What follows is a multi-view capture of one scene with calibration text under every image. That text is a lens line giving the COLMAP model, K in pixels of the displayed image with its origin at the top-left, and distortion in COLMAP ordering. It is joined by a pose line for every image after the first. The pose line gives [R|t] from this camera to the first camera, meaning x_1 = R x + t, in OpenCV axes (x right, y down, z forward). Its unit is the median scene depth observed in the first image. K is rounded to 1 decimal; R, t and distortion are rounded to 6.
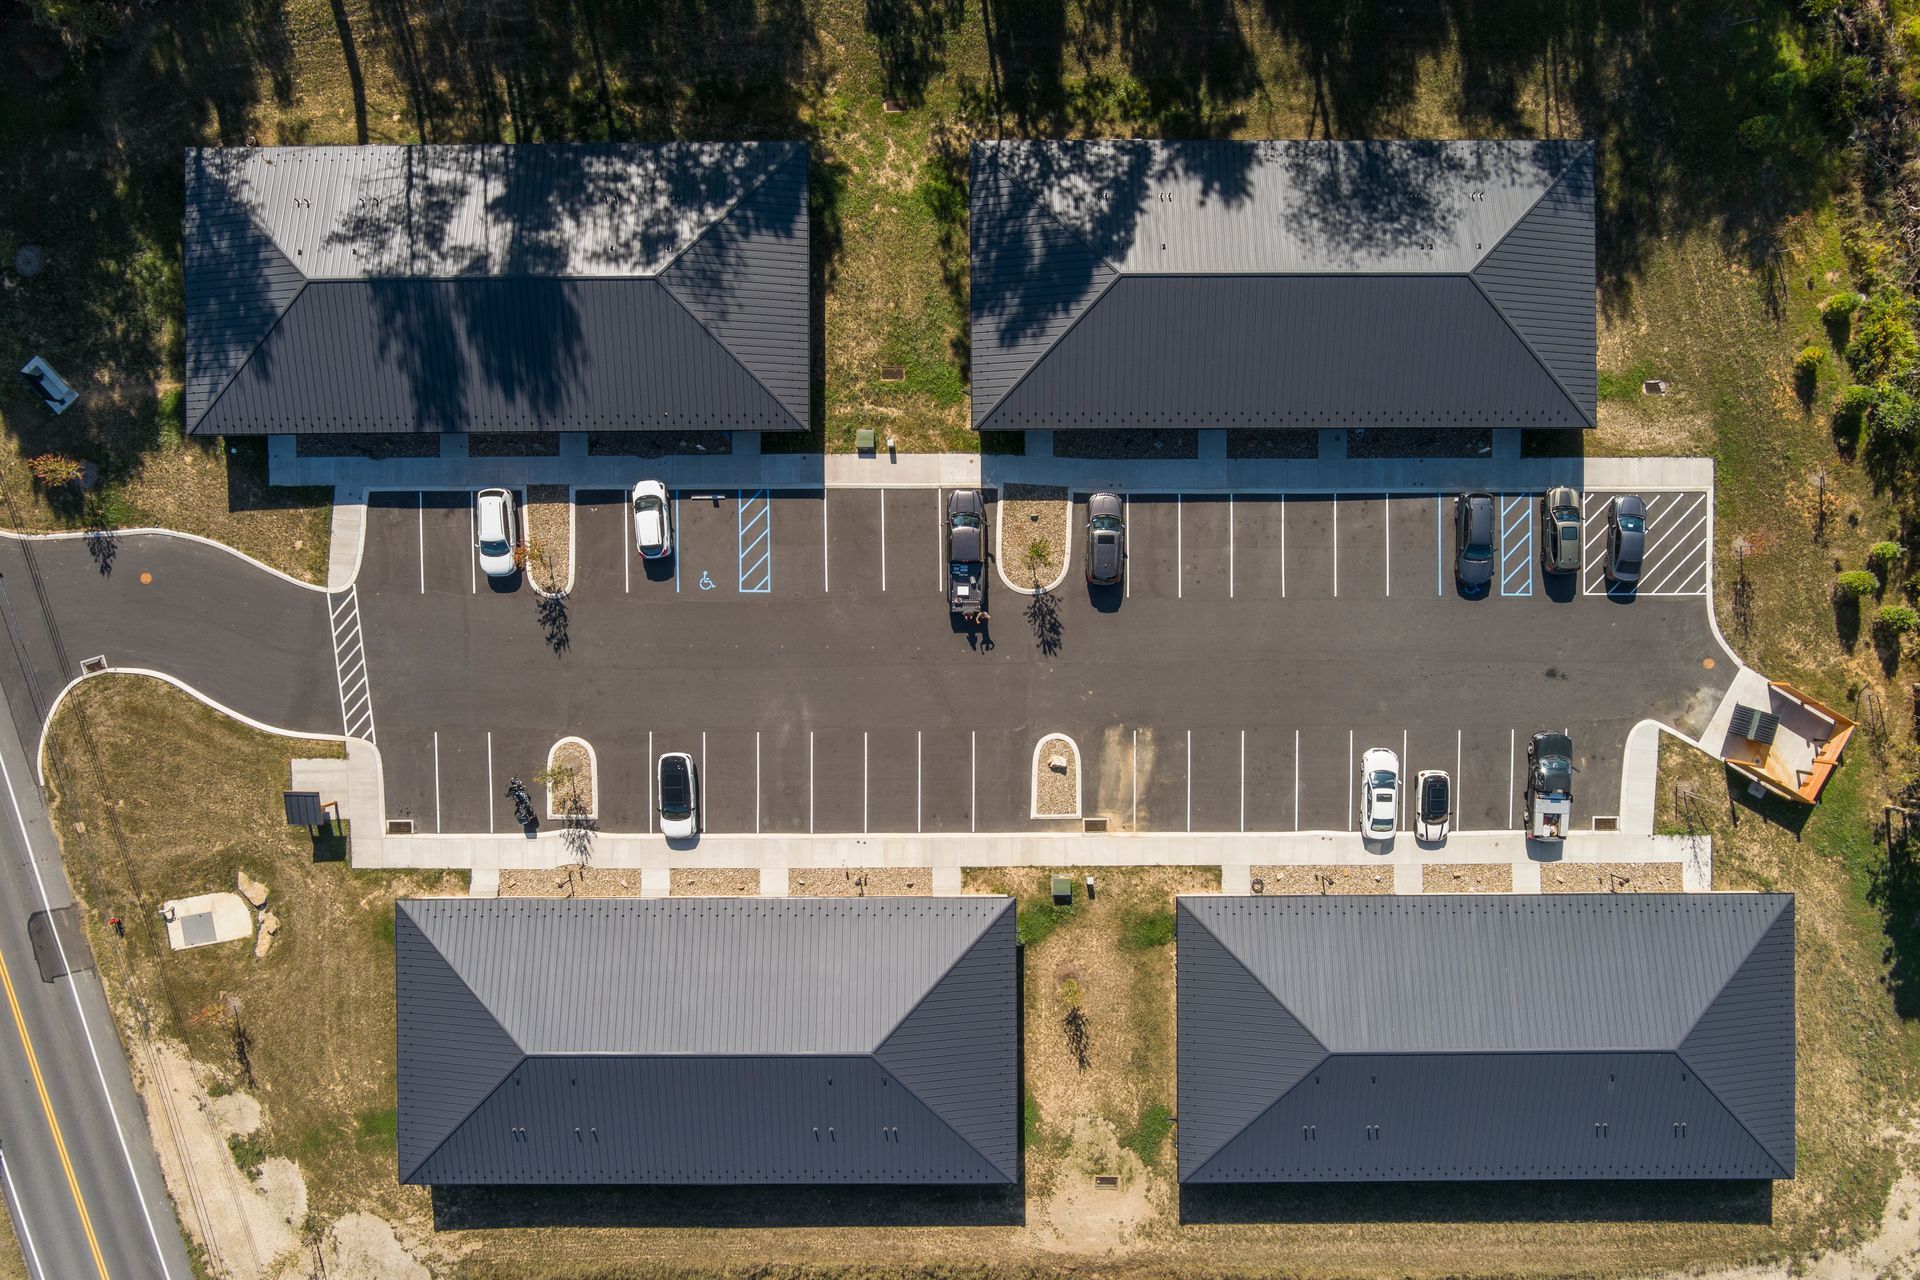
lens RADIAL K [[1455.0, 0, 1022.2], [0, 1455.0, 646.2], [0, 0, 1]] dist [-0.020042, 0.006696]
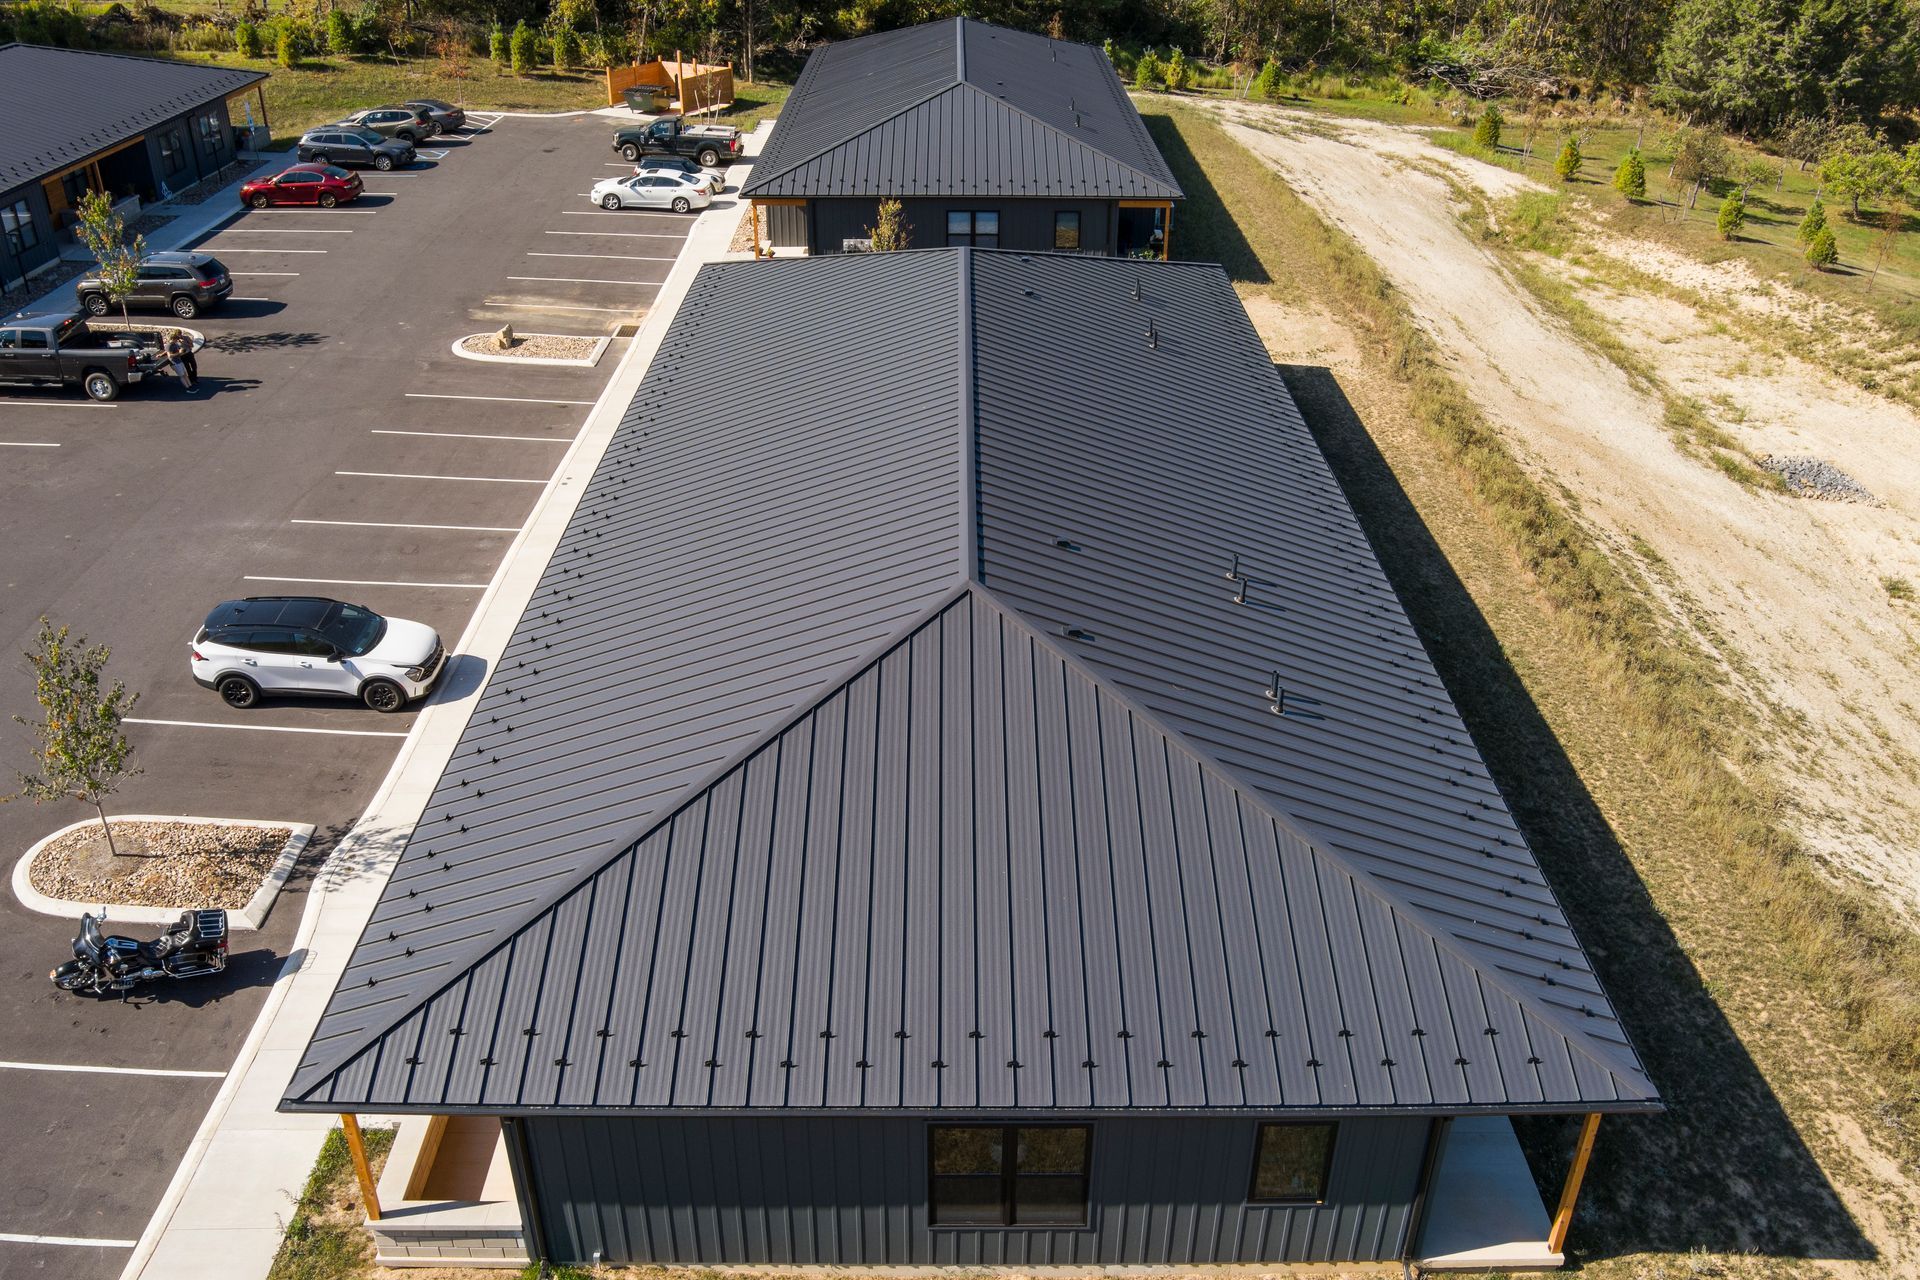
lens RADIAL K [[1549.7, 0, 960.0], [0, 1549.7, 640.0], [0, 0, 1]] dist [-0.065337, 0.013895]
pose [[-0.000987, -0.493775, 0.869589, -0.565990], [0.999981, 0.004784, 0.003852, 0.259441], [-0.006061, 0.869576, 0.493761, 0.800868]]
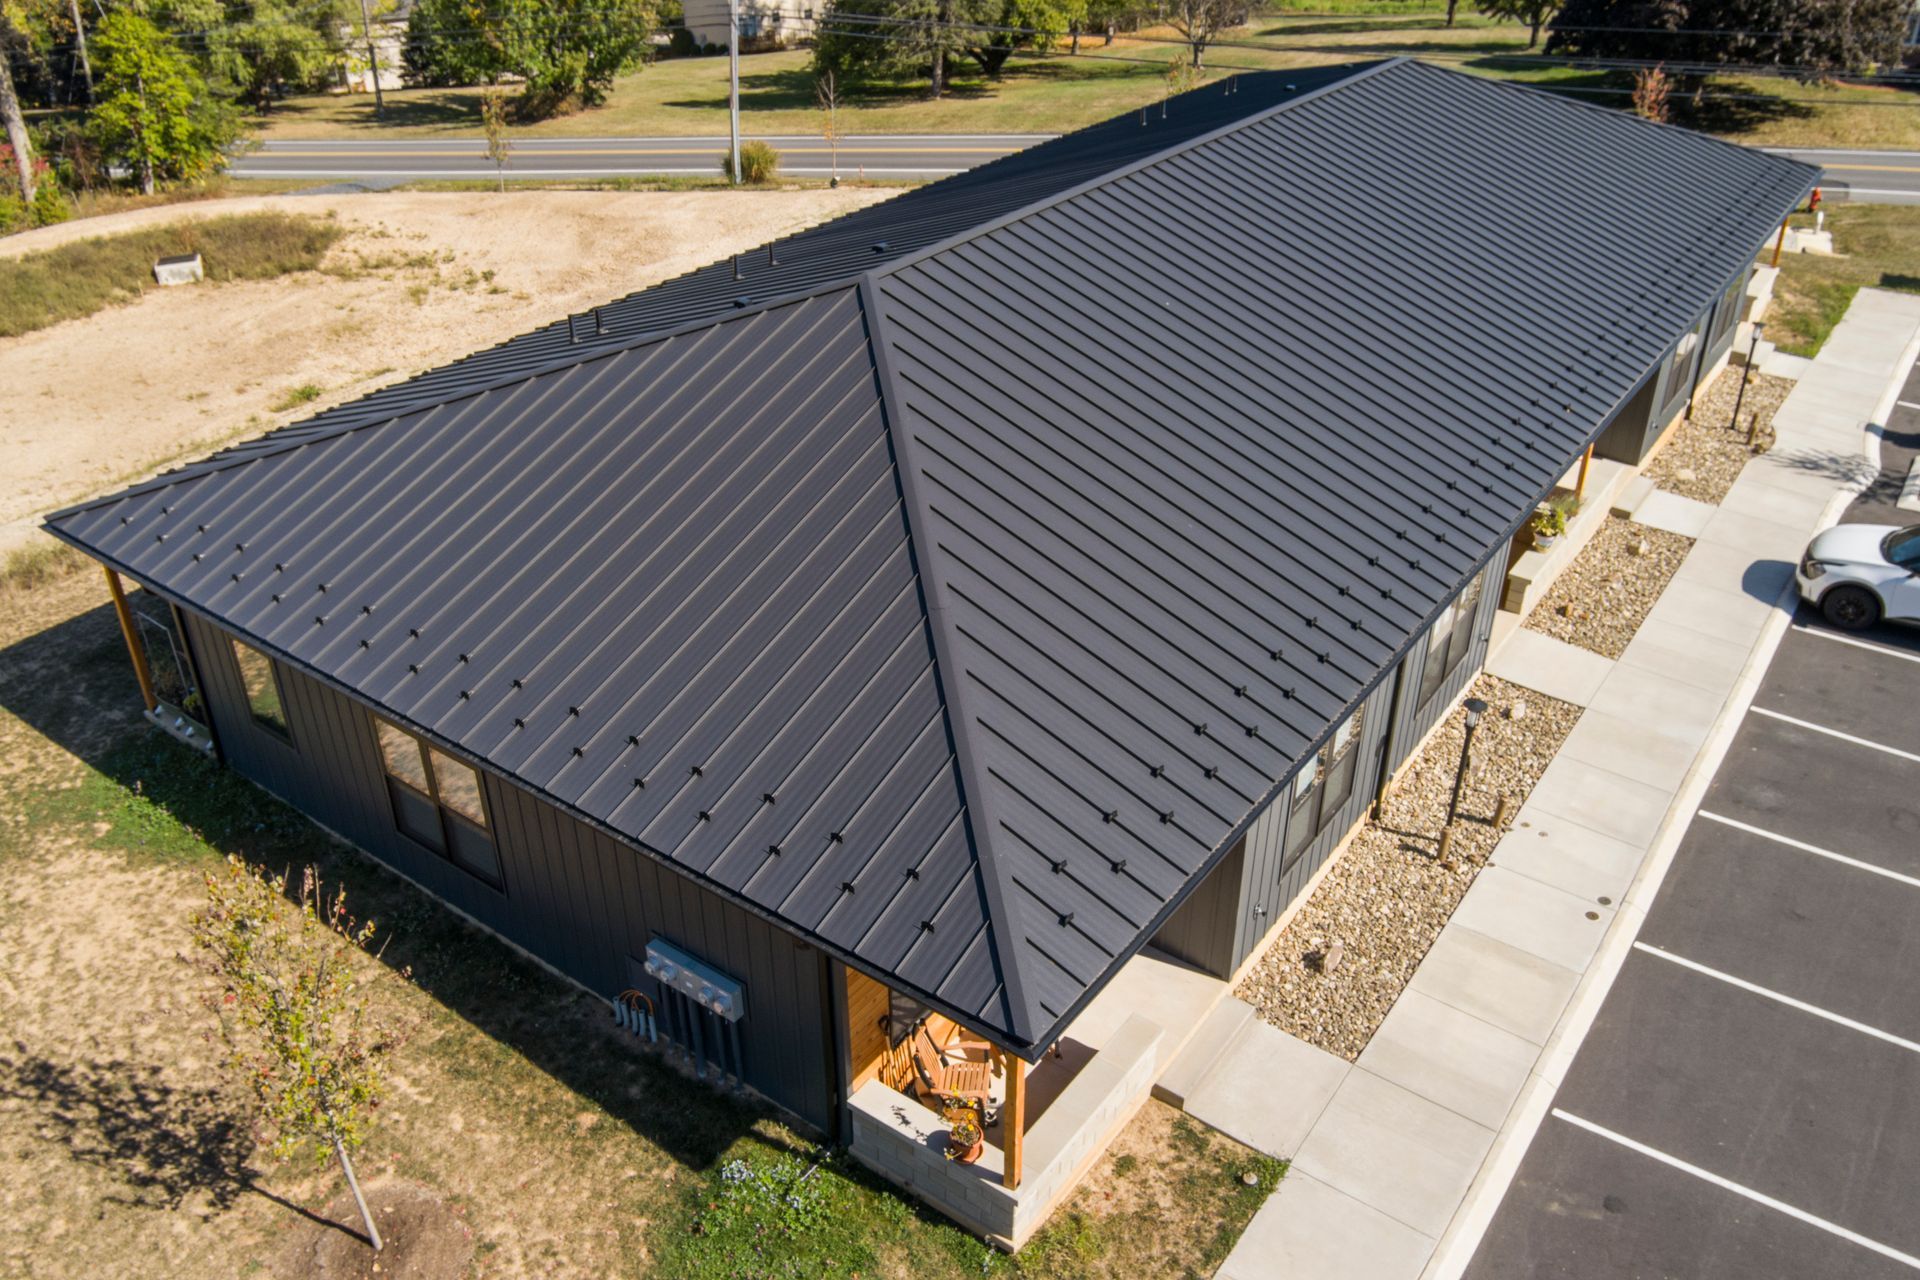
lens RADIAL K [[1549.7, 0, 960.0], [0, 1549.7, 640.0], [0, 0, 1]] dist [-0.065337, 0.013895]
pose [[-0.587749, 0.417959, -0.692720, 0.083630], [-0.809043, -0.303793, 0.503149, 0.109782], [-0.000148, 0.856166, 0.516701, 0.851141]]
